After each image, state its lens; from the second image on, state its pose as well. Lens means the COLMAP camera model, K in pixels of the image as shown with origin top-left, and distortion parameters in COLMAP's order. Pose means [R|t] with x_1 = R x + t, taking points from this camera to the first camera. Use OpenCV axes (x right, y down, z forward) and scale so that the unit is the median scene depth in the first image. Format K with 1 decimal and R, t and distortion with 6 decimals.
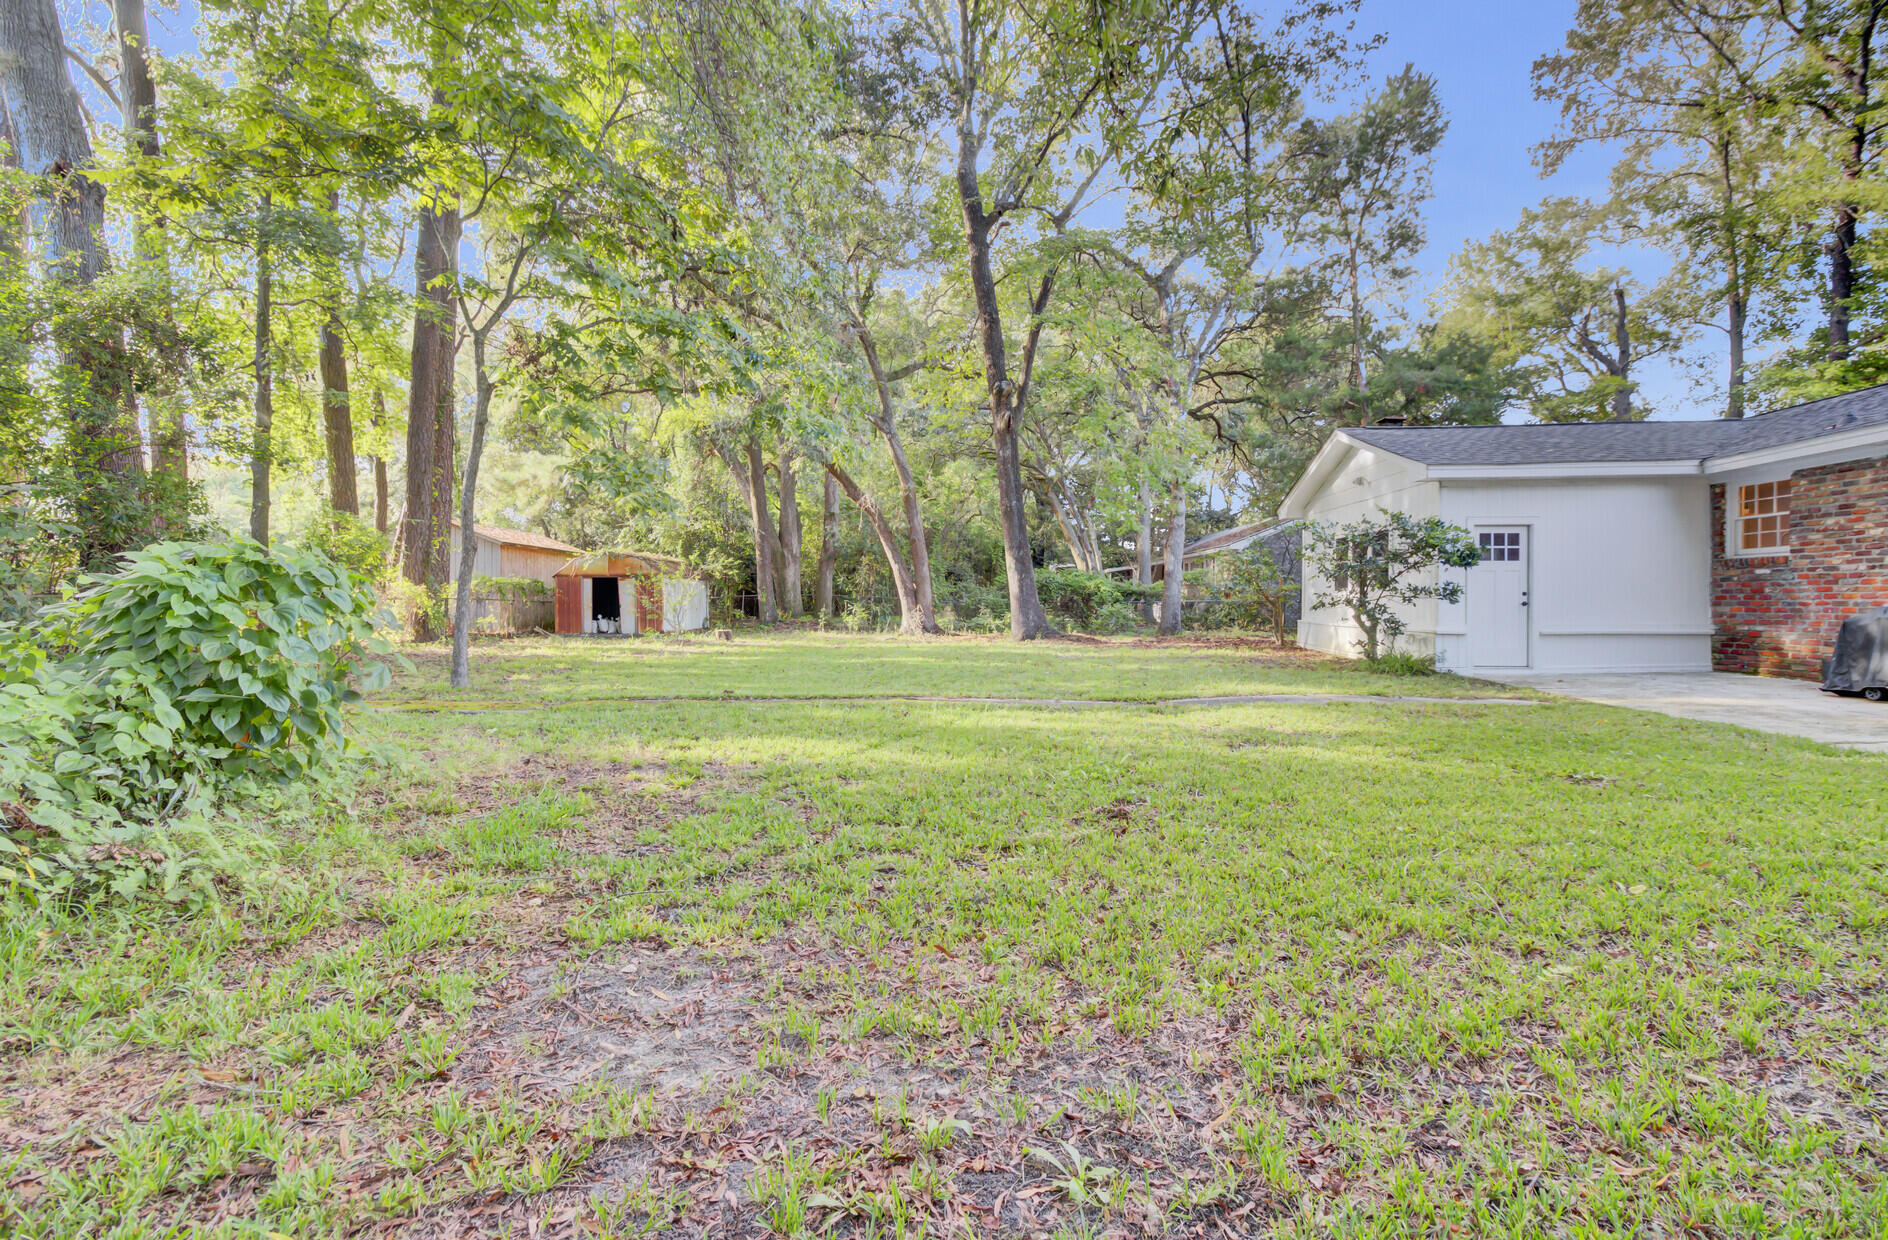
lens RADIAL K [[881.2, 0, 938.6], [0, 881.2, 608.2], [0, 0, 1]] dist [0.000794, 0.001009]
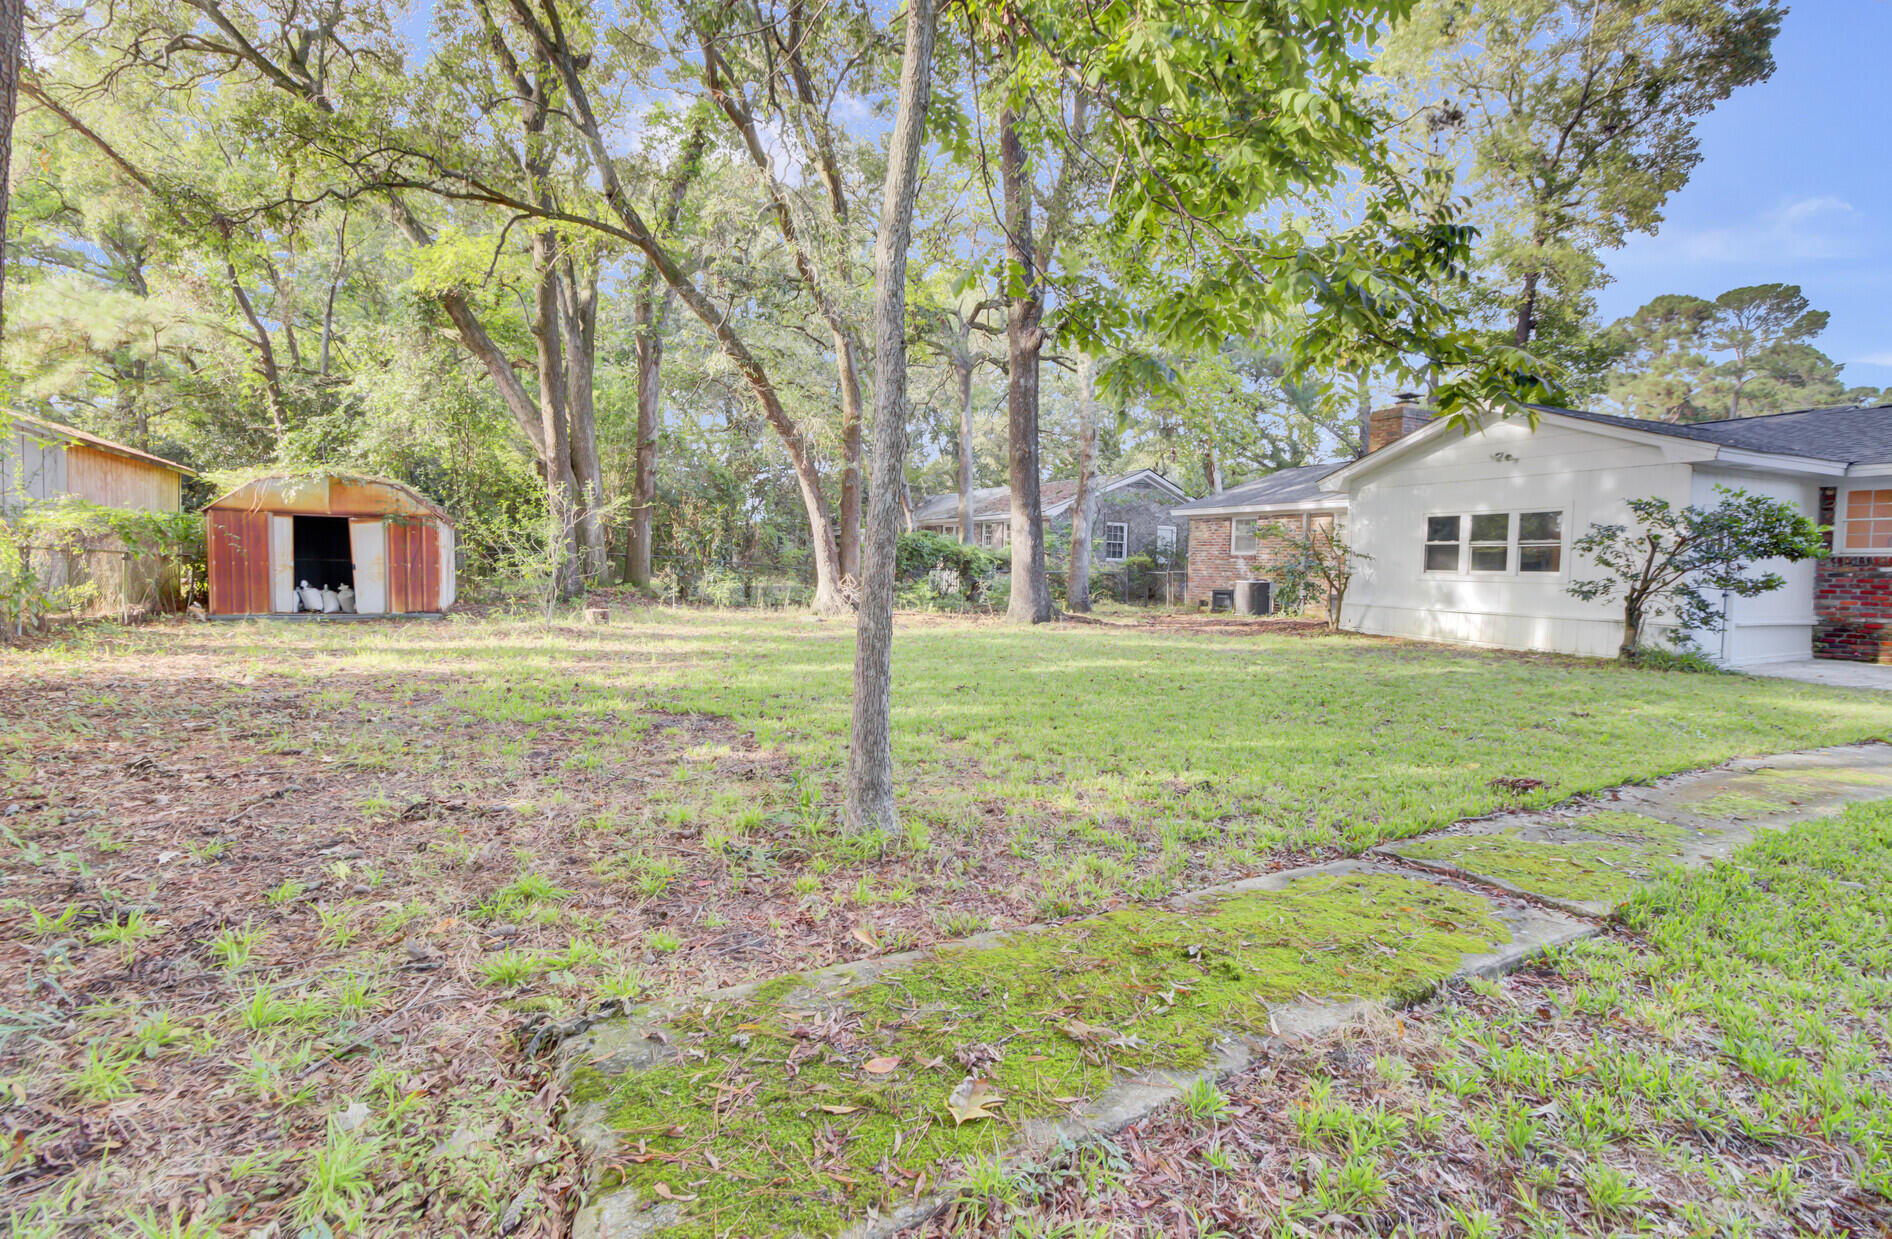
lens RADIAL K [[883.1, 0, 940.6], [0, 883.1, 607.7], [0, 0, 1]] dist [0.000794, 0.001009]
pose [[0.870883, -0.002978, 0.491481, -0.615046], [-0.020527, 0.998889, 0.042425, -0.016005], [-0.491062, -0.047036, 0.869854, 0.585417]]
